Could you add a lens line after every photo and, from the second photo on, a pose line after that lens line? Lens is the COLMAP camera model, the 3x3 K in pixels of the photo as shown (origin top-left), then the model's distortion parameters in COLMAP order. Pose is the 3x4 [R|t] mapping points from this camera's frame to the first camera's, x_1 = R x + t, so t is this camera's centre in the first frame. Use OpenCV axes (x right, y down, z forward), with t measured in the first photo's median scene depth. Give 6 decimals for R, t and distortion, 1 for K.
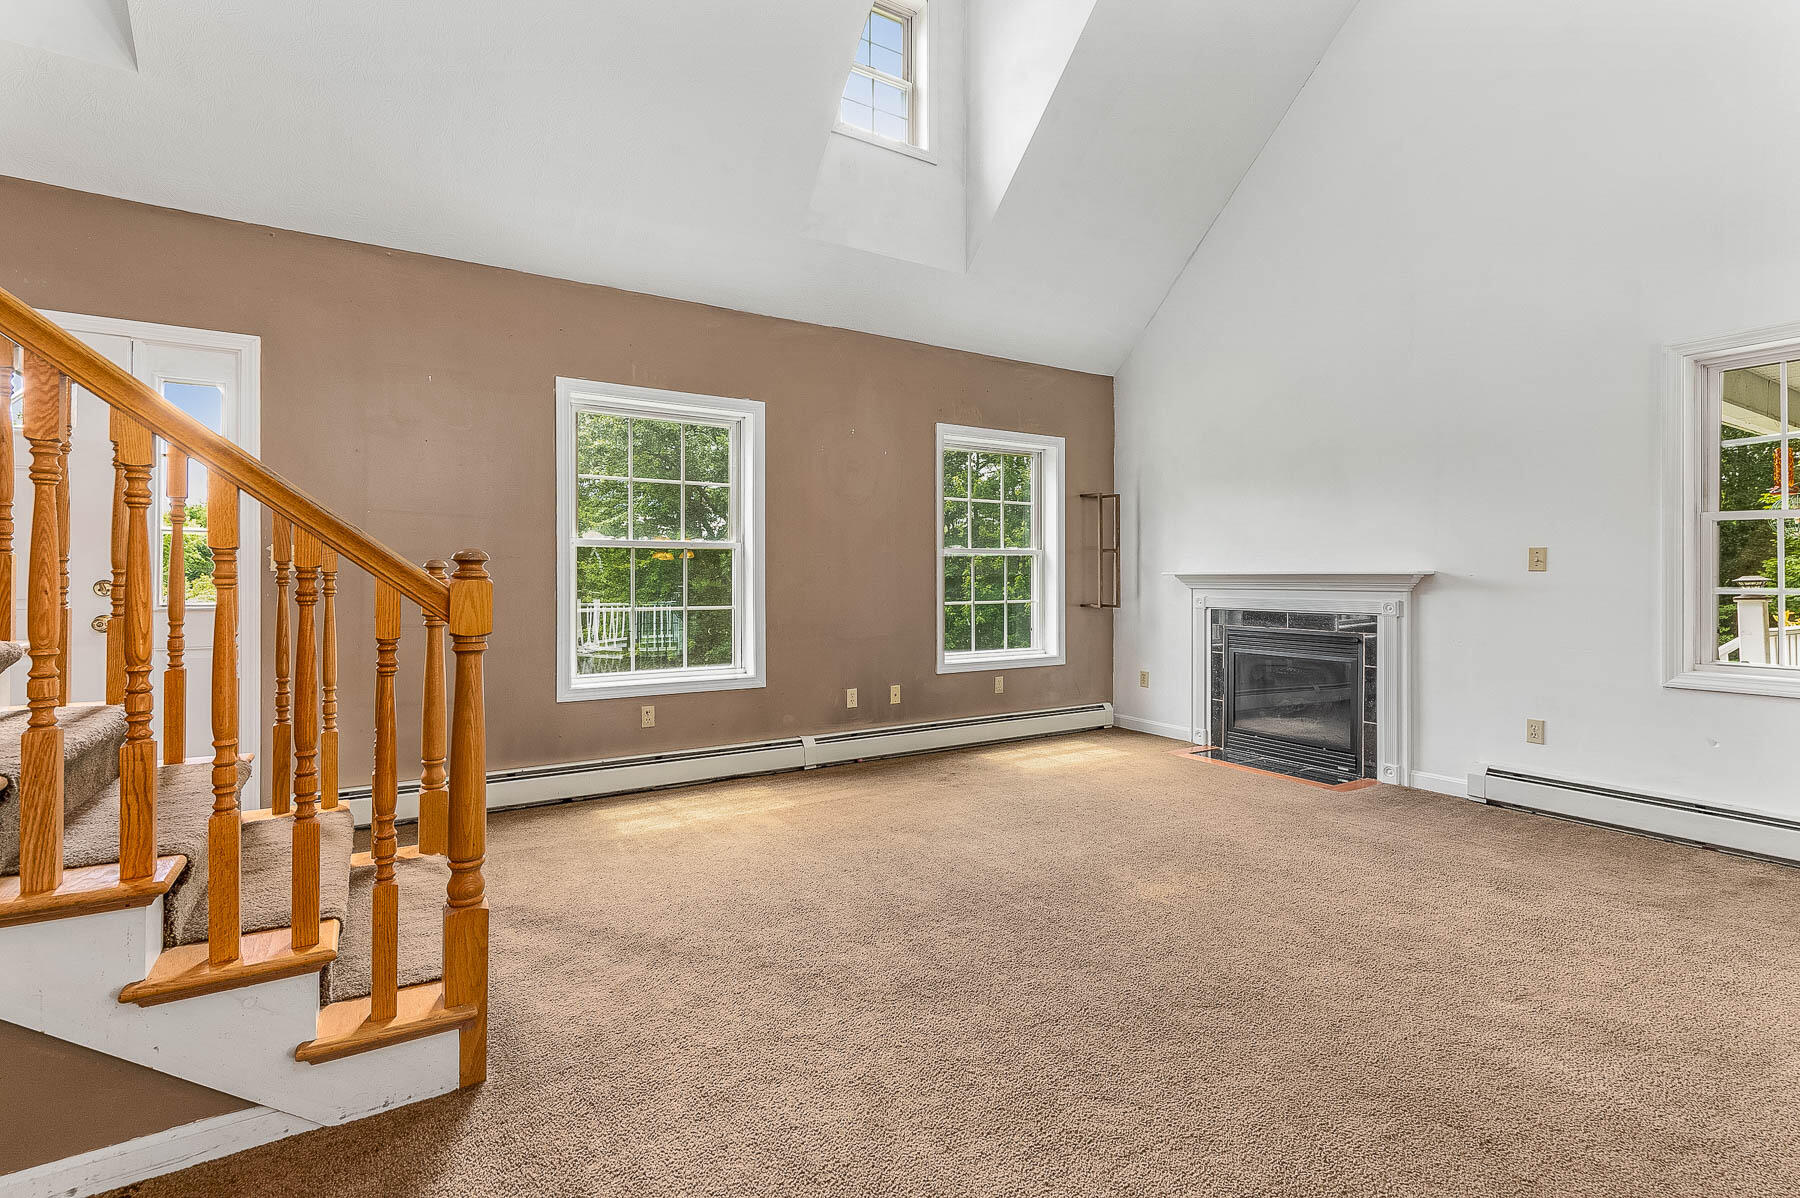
lens RADIAL K [[838.0, 0, 900.0], [0, 838.0, 599.0], [0, 0, 1]] dist [-0.020322, -0.000062]
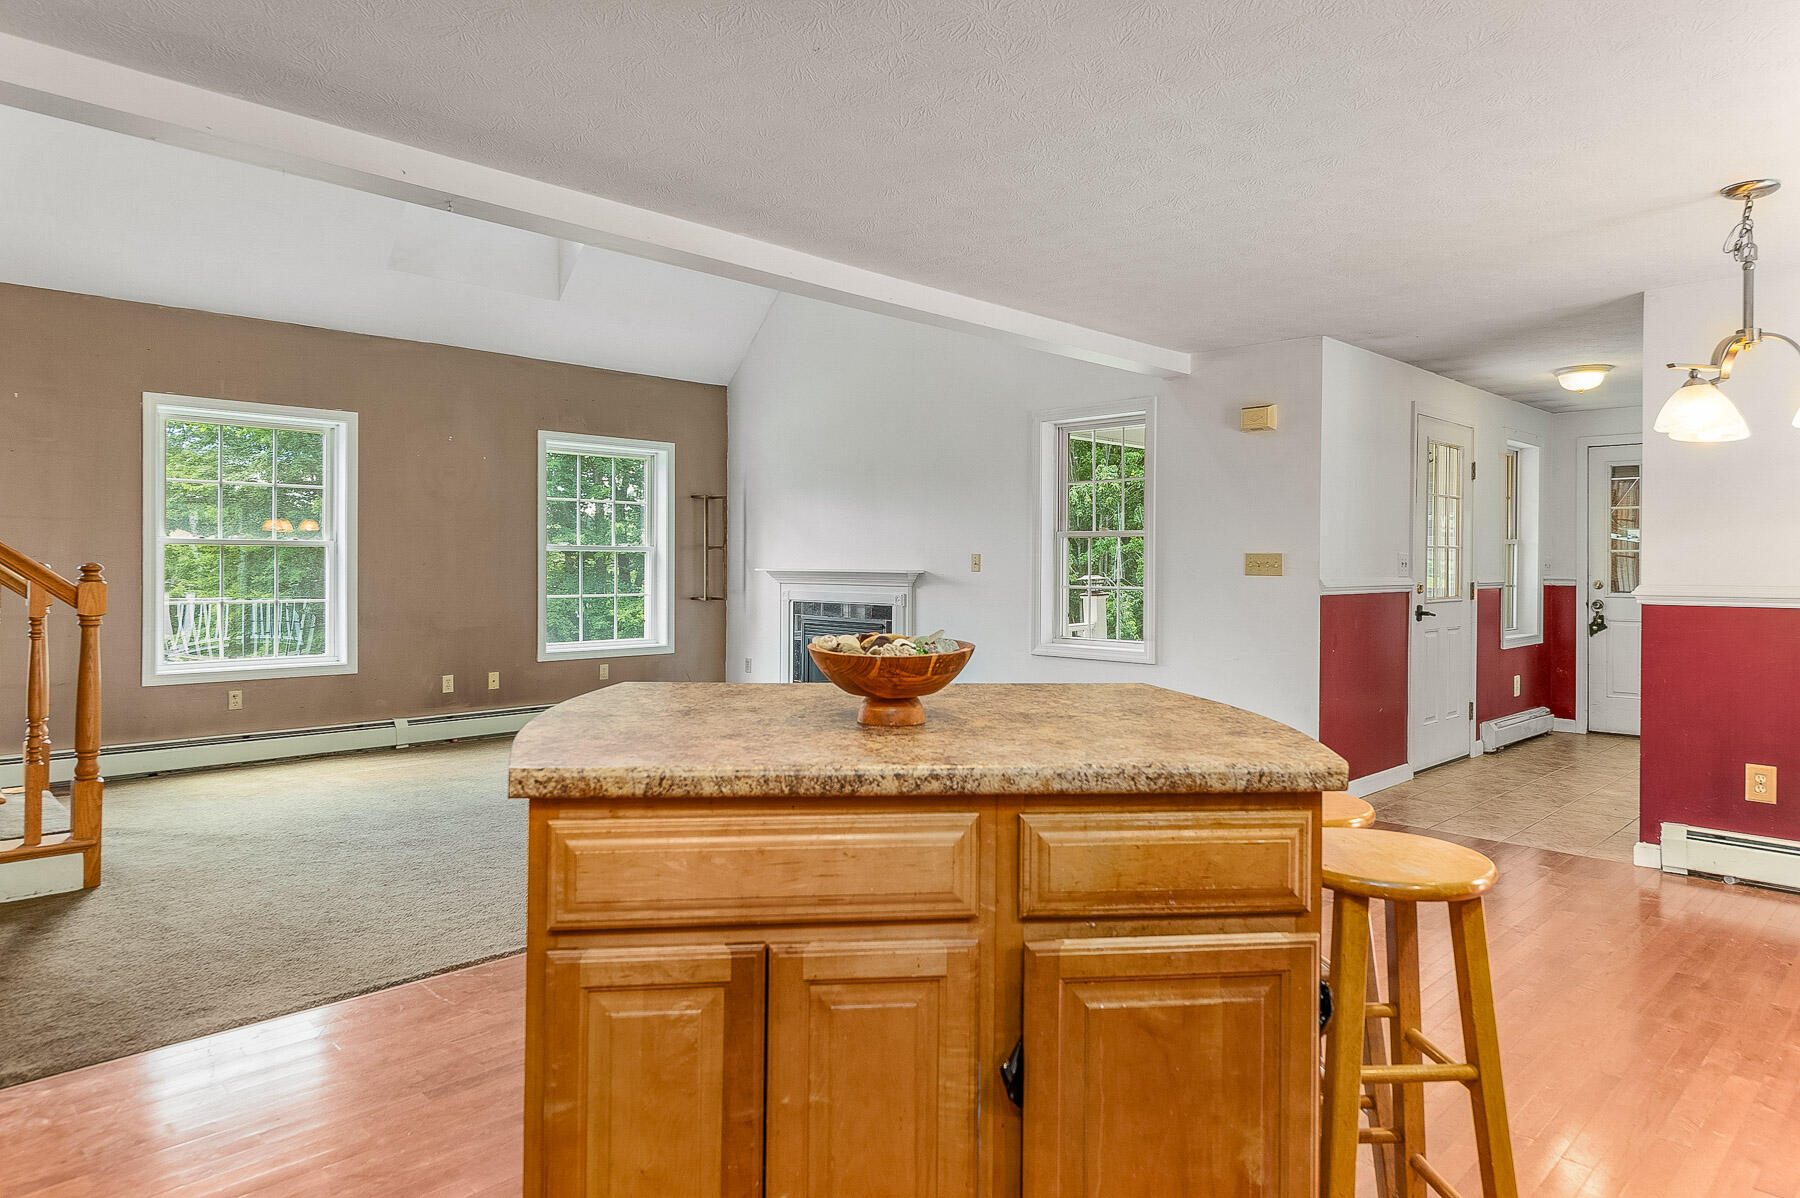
lens RADIAL K [[1077.1, 0, 906.0], [0, 1077.1, 579.6], [0, 0, 1]] dist [0.004938, -0.025401]
pose [[0.972151, 0.001920, 0.234346, 0.203636], [0.000720, 0.999937, -0.011178, -0.000905], [-0.234352, 0.011035, 0.972089, -0.528116]]
